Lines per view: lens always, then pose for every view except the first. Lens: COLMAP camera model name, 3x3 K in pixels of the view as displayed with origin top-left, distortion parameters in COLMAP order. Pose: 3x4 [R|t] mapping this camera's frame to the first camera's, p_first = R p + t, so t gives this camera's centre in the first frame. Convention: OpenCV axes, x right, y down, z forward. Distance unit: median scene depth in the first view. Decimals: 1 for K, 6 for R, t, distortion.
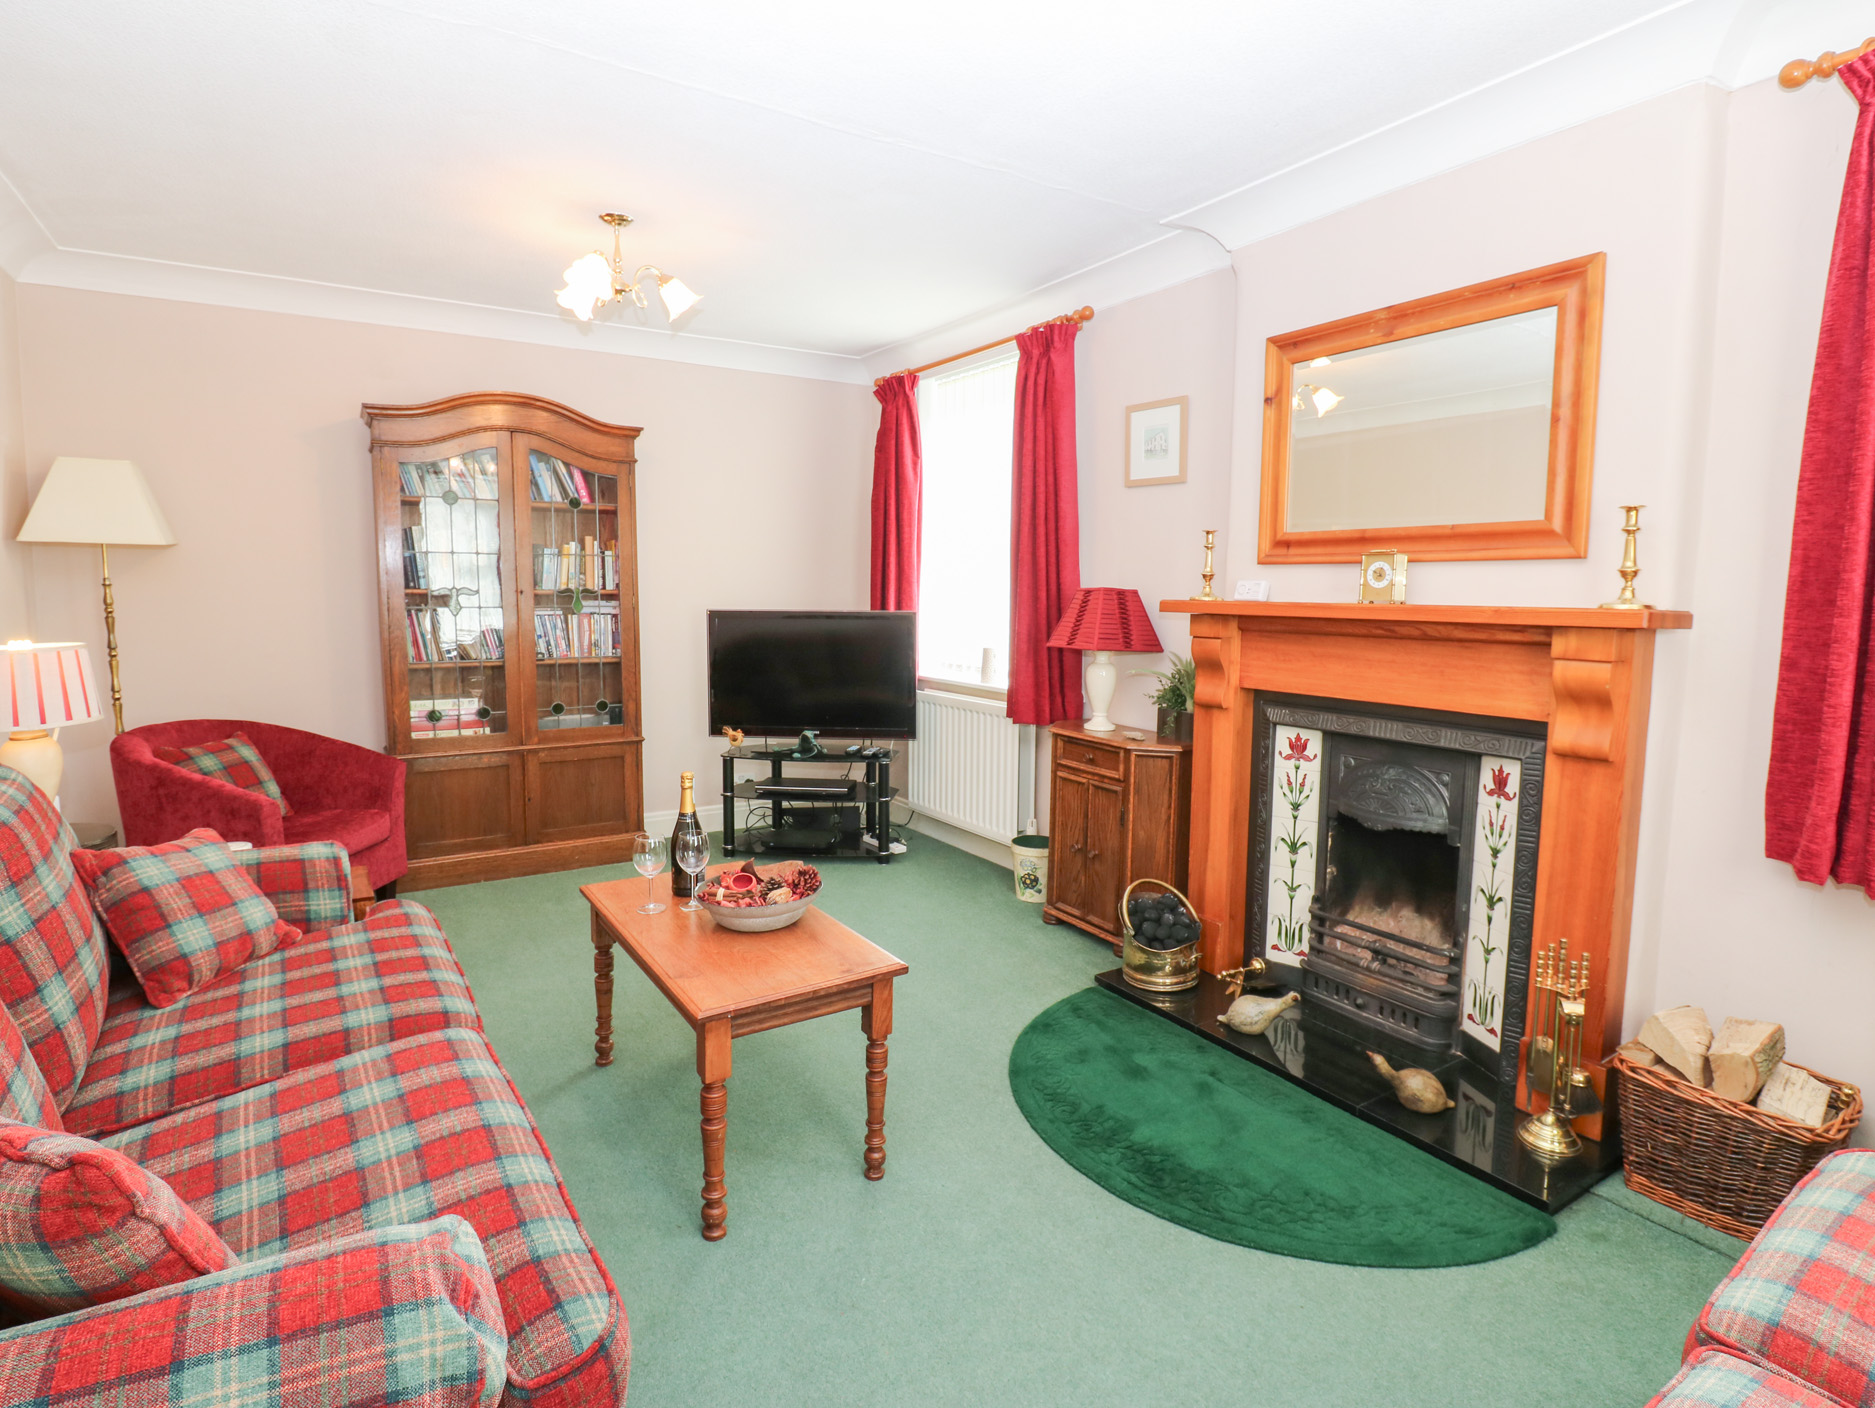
lens RADIAL K [[980.0, 0, 948.0], [0, 980.0, 683.5], [0, 0, 1]] dist [-0.000415, -0.008213]
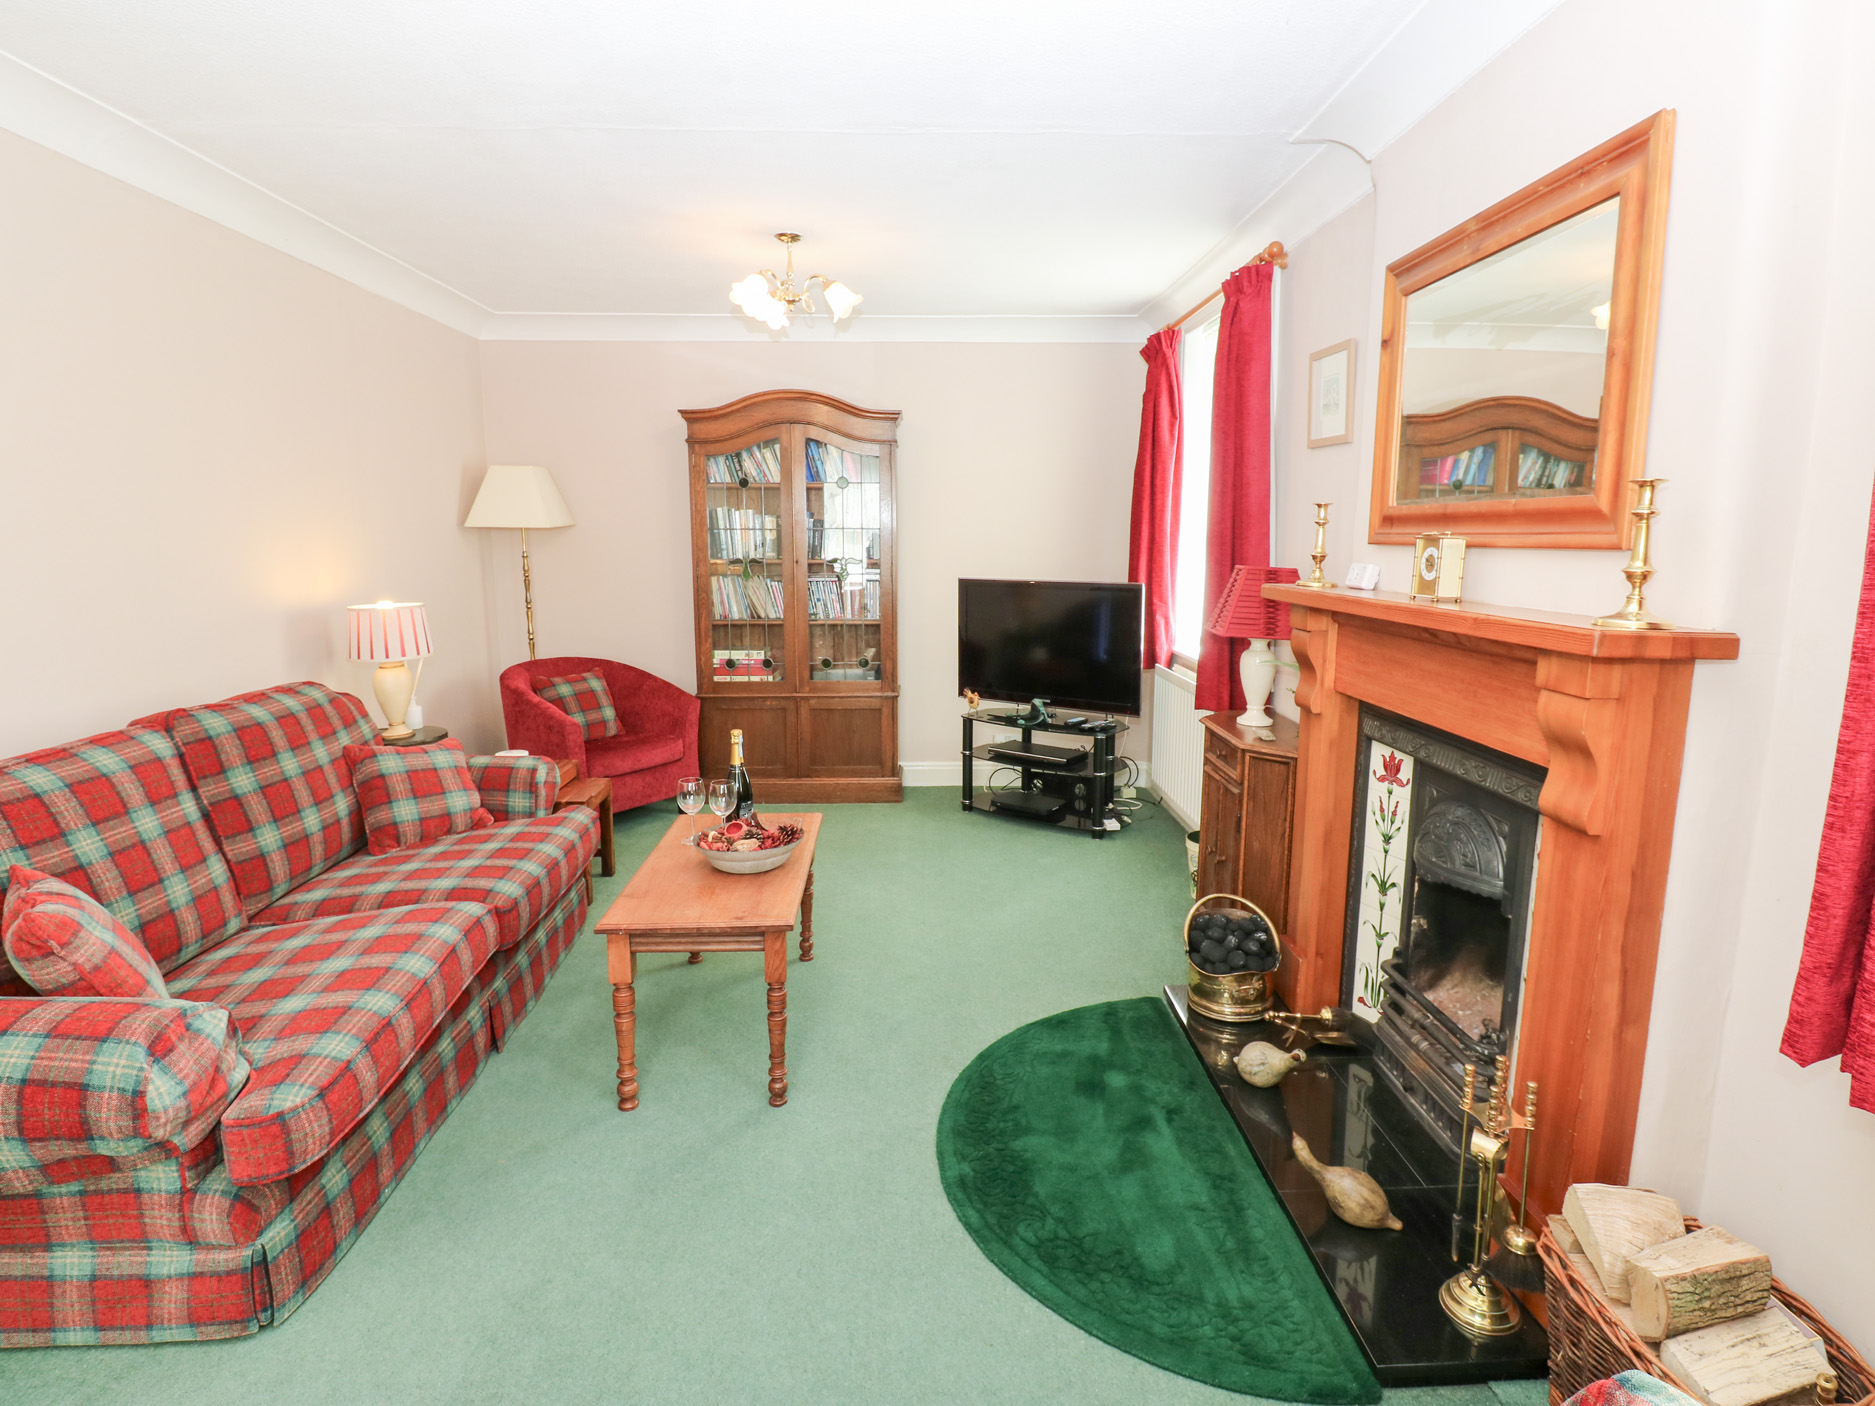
lens RADIAL K [[998.5, 0, 950.2], [0, 998.5, 684.4], [0, 0, 1]] dist [-0.012419, -0.002060]
pose [[0.859943, 0.069760, -0.505600, 0.453706], [-0.044303, 0.997079, 0.062220, -0.040509], [0.508463, -0.031107, 0.860522, 0.092114]]
